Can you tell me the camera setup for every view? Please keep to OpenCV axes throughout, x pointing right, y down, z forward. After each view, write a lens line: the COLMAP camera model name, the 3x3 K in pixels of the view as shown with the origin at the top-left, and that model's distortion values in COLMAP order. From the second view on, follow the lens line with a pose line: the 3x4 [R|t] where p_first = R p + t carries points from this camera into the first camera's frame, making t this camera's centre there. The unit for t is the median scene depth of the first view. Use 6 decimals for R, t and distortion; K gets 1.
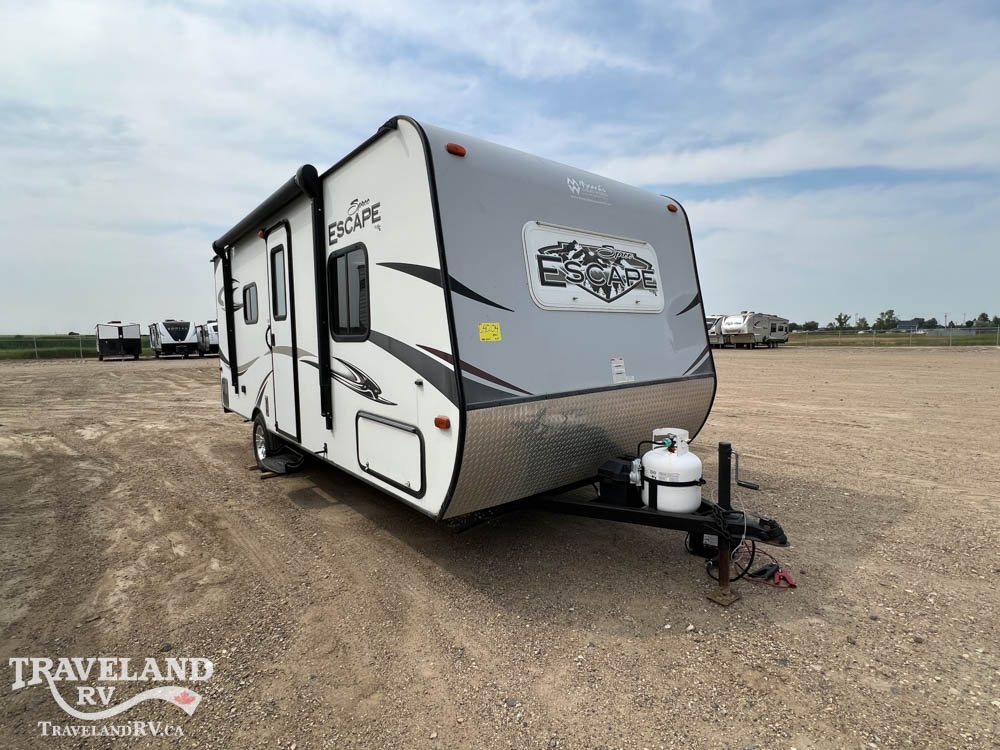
lens RADIAL K [[483.3, 0, 495.3], [0, 483.3, 375.5], [0, 0, 1]] dist [-0.000845, 0.000388]
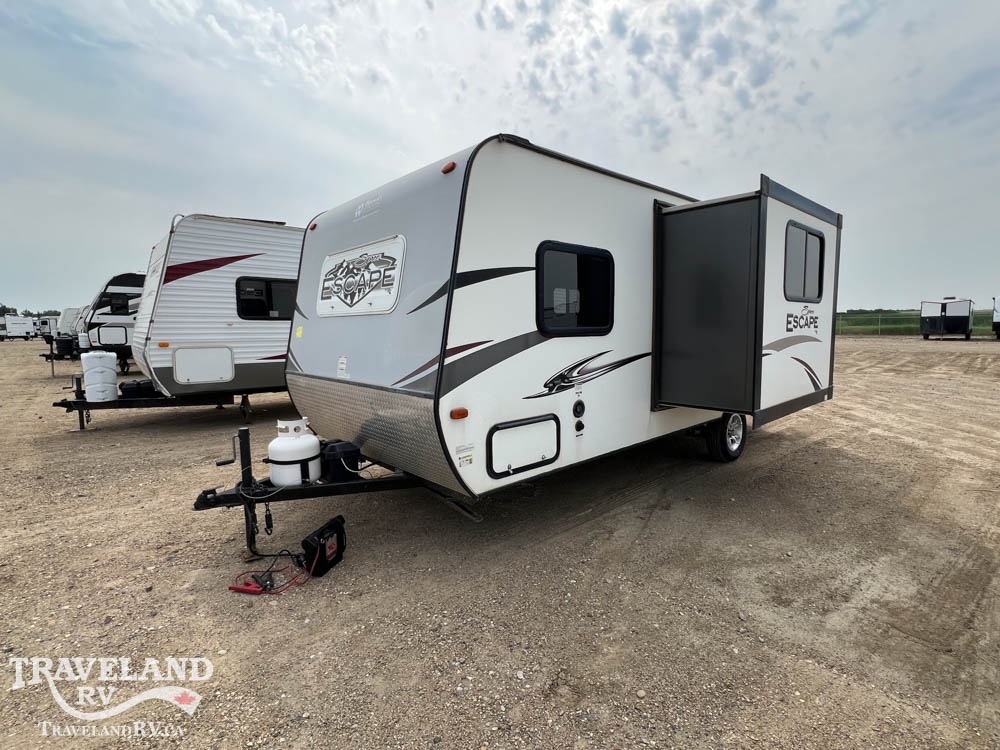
lens RADIAL K [[483.3, 0, 496.0], [0, 483.3, 376.4], [0, 0, 1]] dist [-0.000845, 0.000388]
pose [[0.047160, 0.120450, -0.991599, 1.314460], [-0.068815, 0.990736, 0.117073, -0.137198], [0.996514, 0.062716, 0.055011, 1.206046]]
